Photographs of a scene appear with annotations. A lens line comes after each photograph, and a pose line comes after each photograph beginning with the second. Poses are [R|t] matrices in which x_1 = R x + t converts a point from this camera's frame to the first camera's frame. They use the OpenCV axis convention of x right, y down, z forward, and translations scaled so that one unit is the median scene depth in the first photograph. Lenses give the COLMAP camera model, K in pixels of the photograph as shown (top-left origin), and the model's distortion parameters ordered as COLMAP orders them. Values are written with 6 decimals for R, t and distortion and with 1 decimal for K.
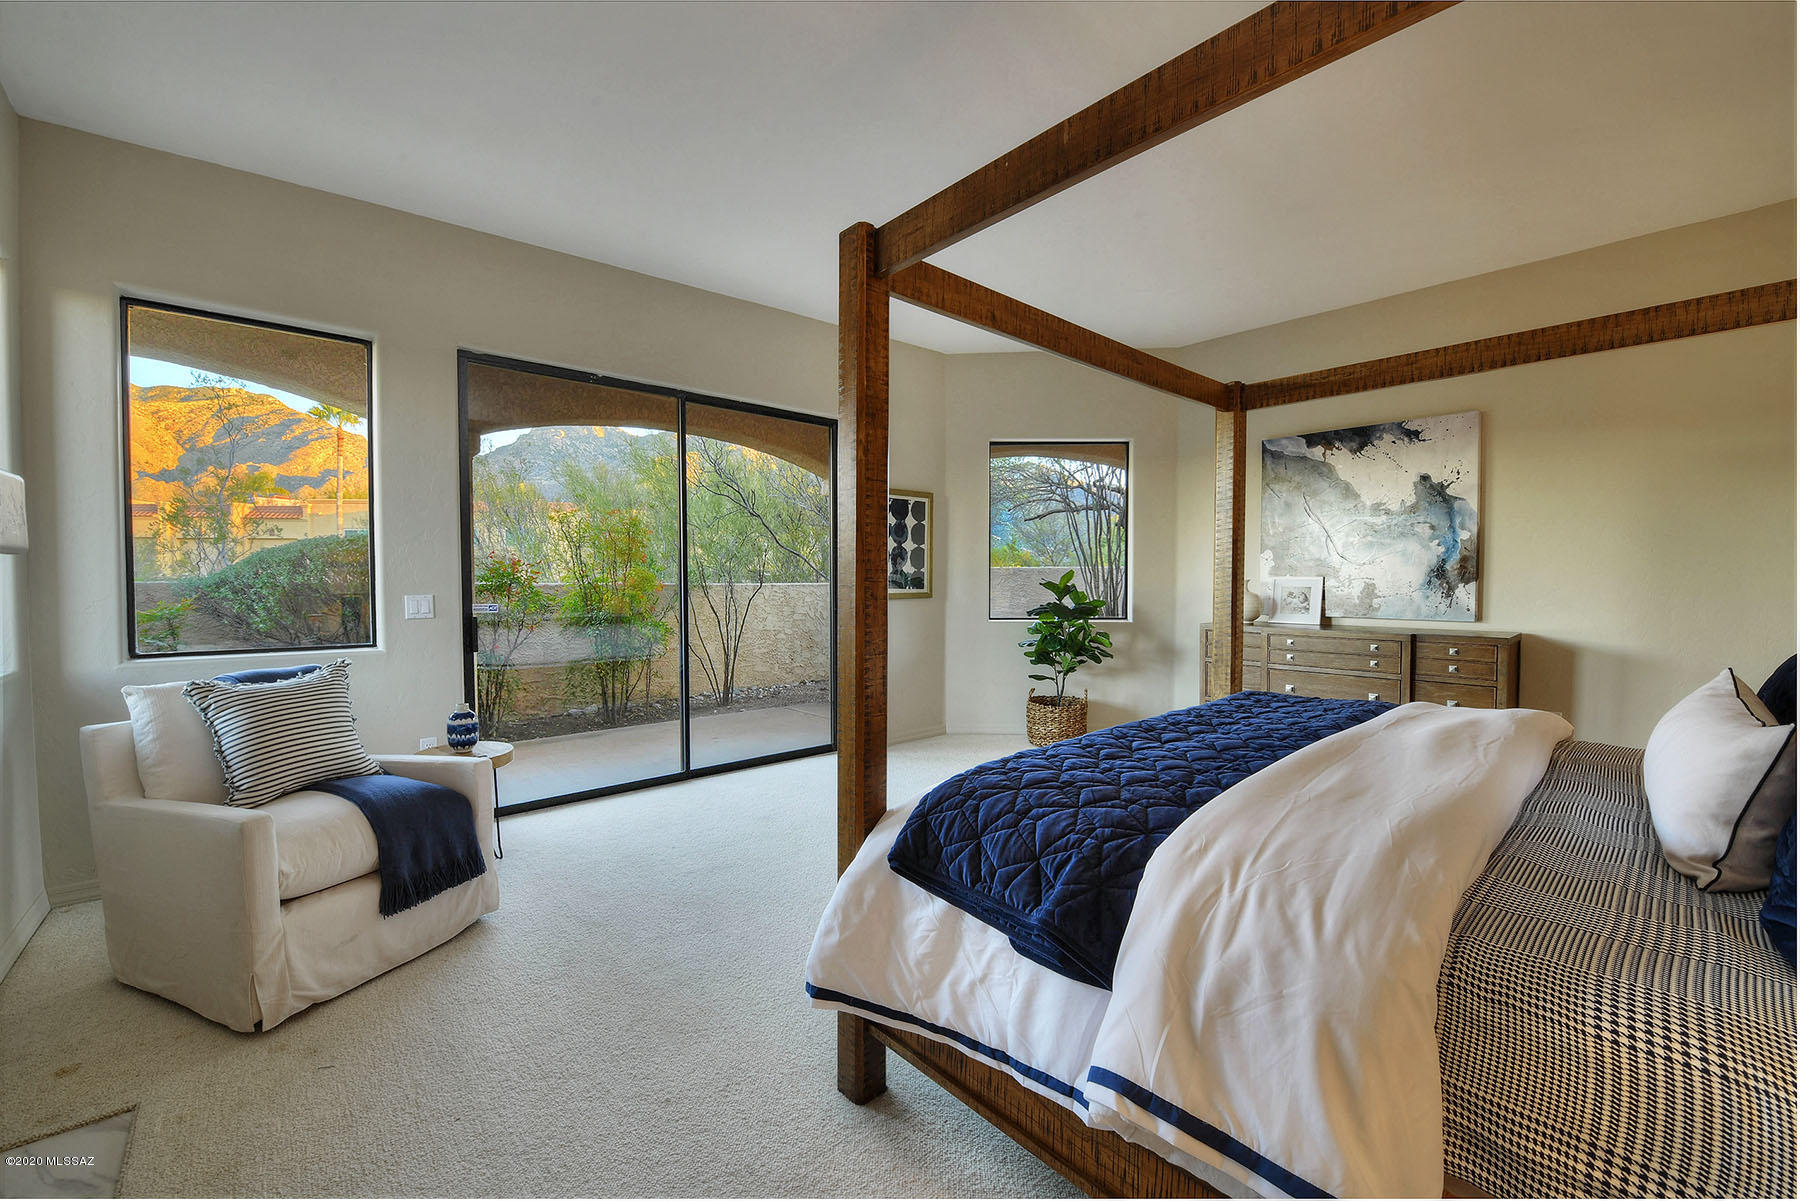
lens RADIAL K [[745.1, 0, 900.0], [0, 745.1, 600.7], [0, 0, 1]] dist [-0.003605, -0.000504]
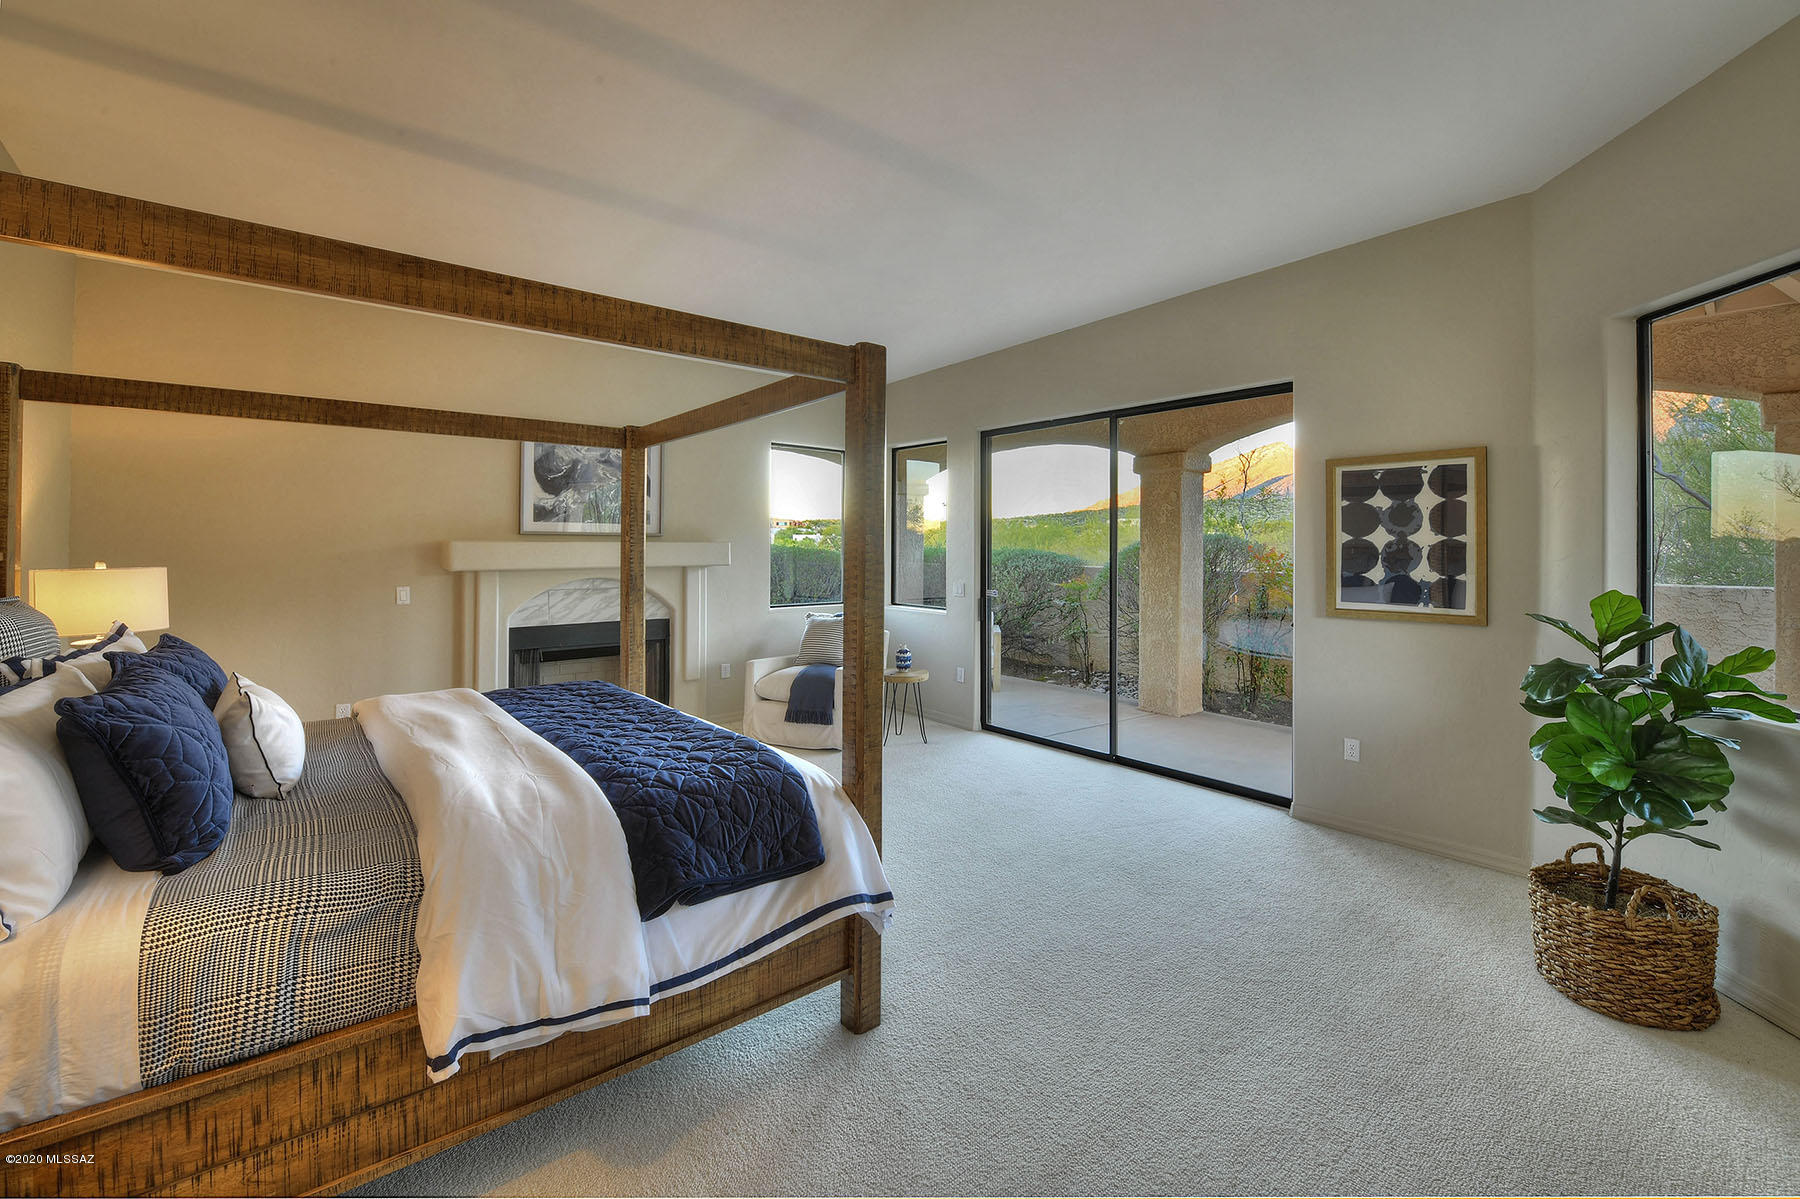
lens RADIAL K [[745.1, 0, 915.7], [0, 745.1, 542.6], [0, 0, 1]] dist [-0.003605, -0.000504]
pose [[-0.026861, -0.008357, -0.999604, 0.657438], [-0.031823, 0.999465, -0.007500, -0.052033], [0.999133, 0.031609, -0.027112, 0.588829]]
